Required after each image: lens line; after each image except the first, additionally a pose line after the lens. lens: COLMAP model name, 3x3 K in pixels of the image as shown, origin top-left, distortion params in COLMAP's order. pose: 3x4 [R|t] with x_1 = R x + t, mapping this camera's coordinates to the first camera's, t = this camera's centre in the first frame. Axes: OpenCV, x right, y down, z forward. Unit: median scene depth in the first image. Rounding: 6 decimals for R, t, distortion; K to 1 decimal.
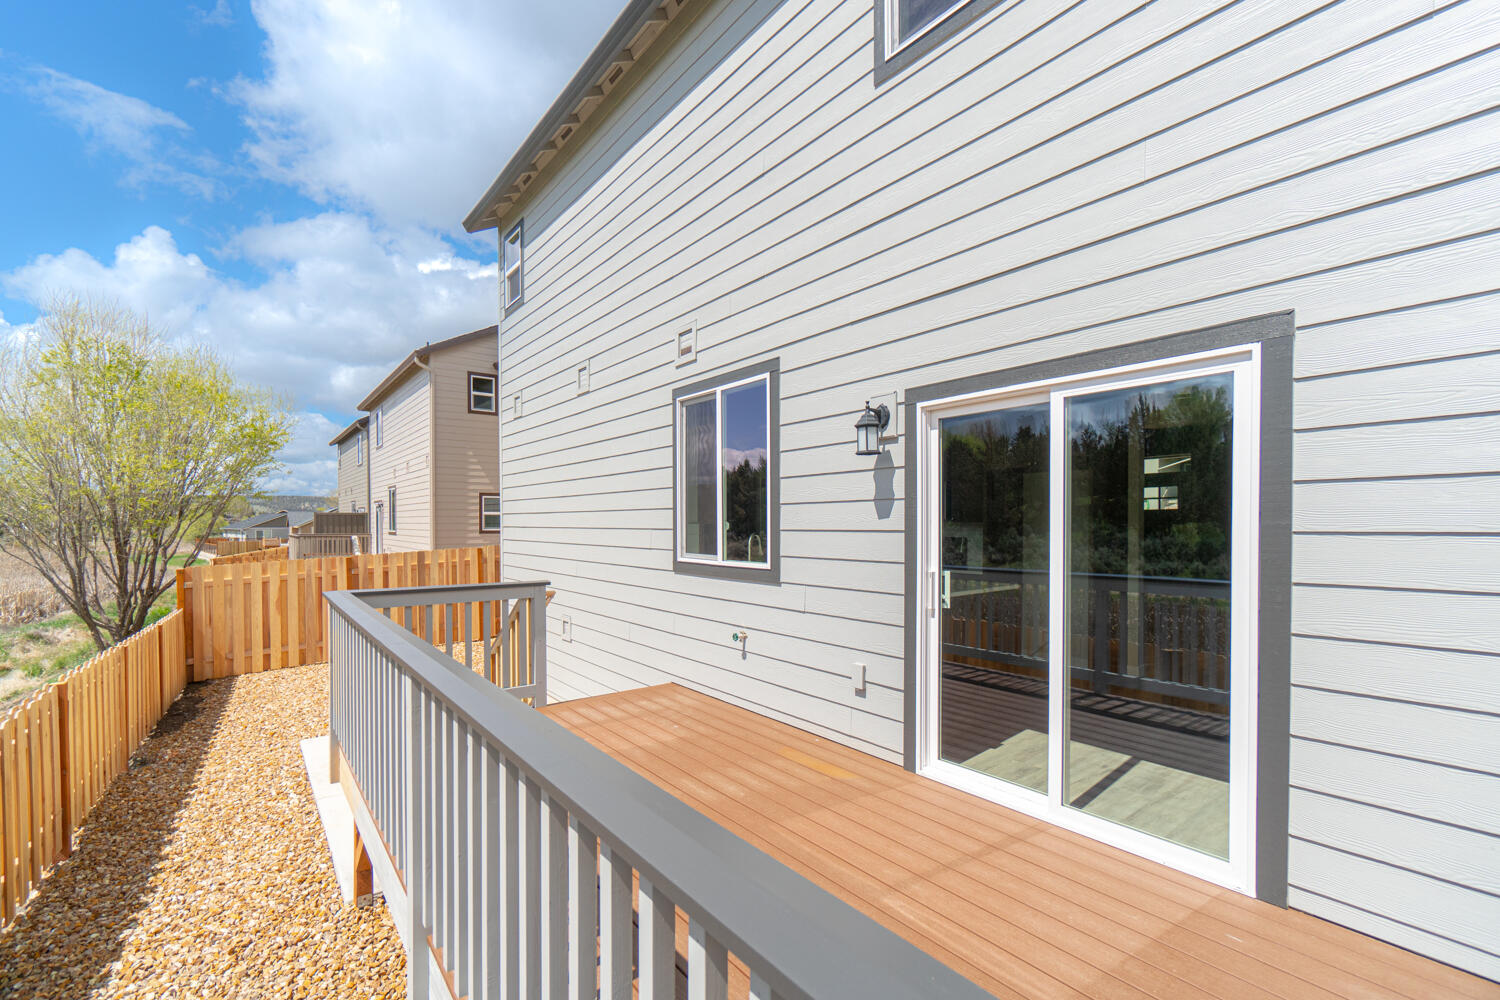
lens RADIAL K [[665.2, 0, 749.5], [0, 665.2, 532.2], [0, 0, 1]] dist [0.006331, 0.000450]
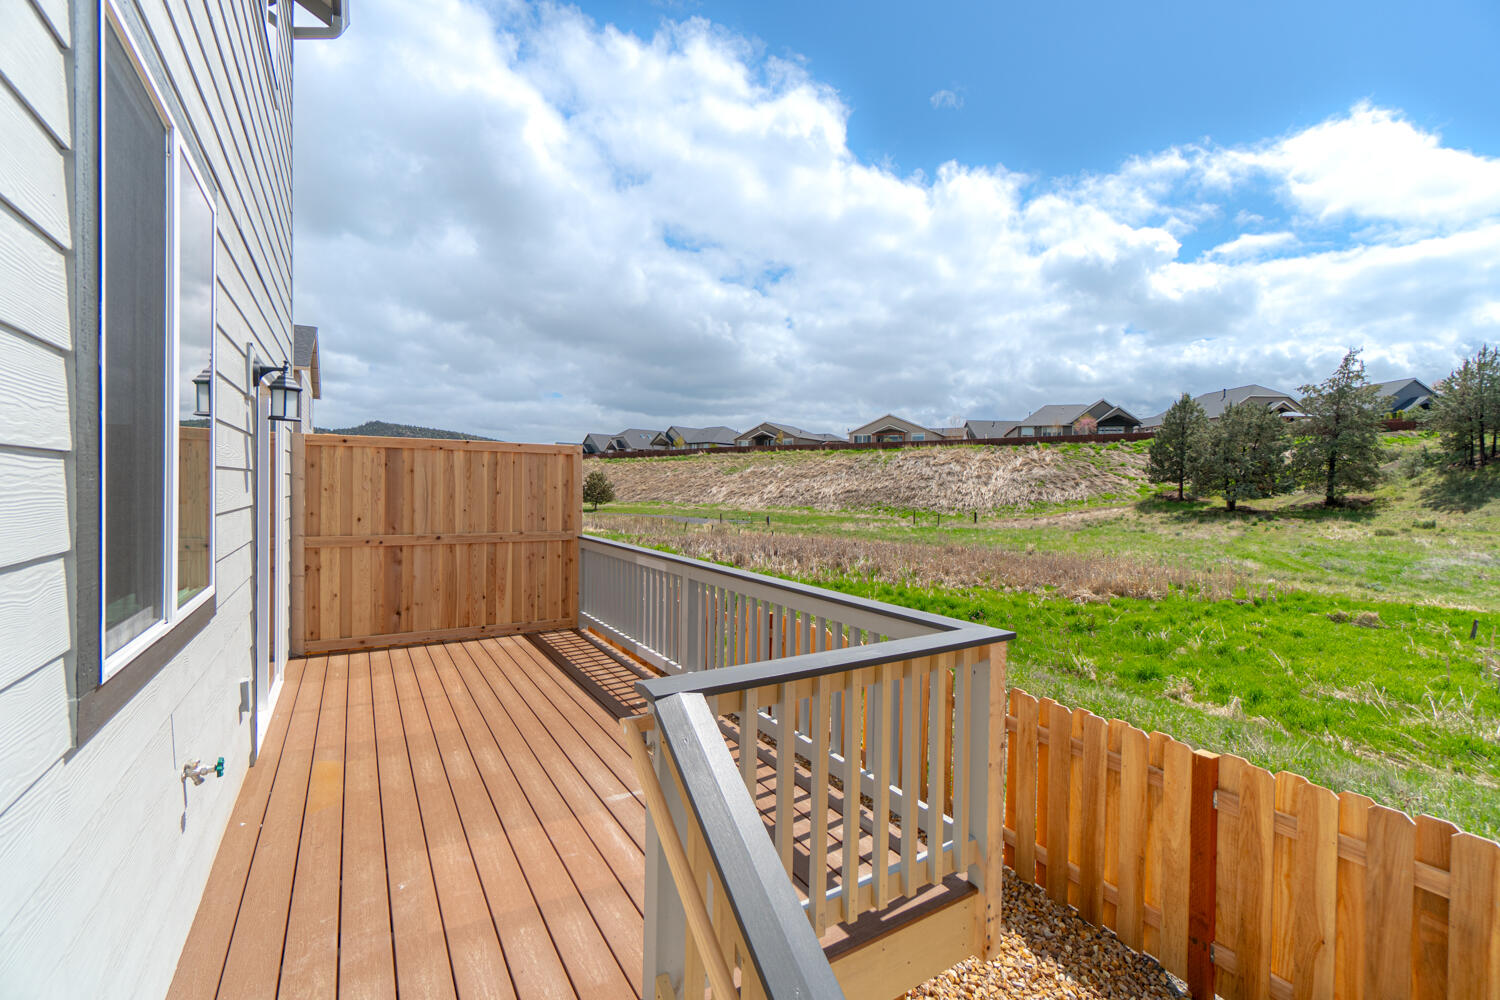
lens RADIAL K [[687.5, 0, 750.0], [0, 687.5, 500.0], [0, 0, 1]] dist [0.000997, 0.000129]
pose [[-0.994331, -0.012043, 0.105646, -0.558600], [-0.009550, 0.999665, 0.024074, -0.046250], [-0.105901, 0.022929, -0.994112, 1.895096]]
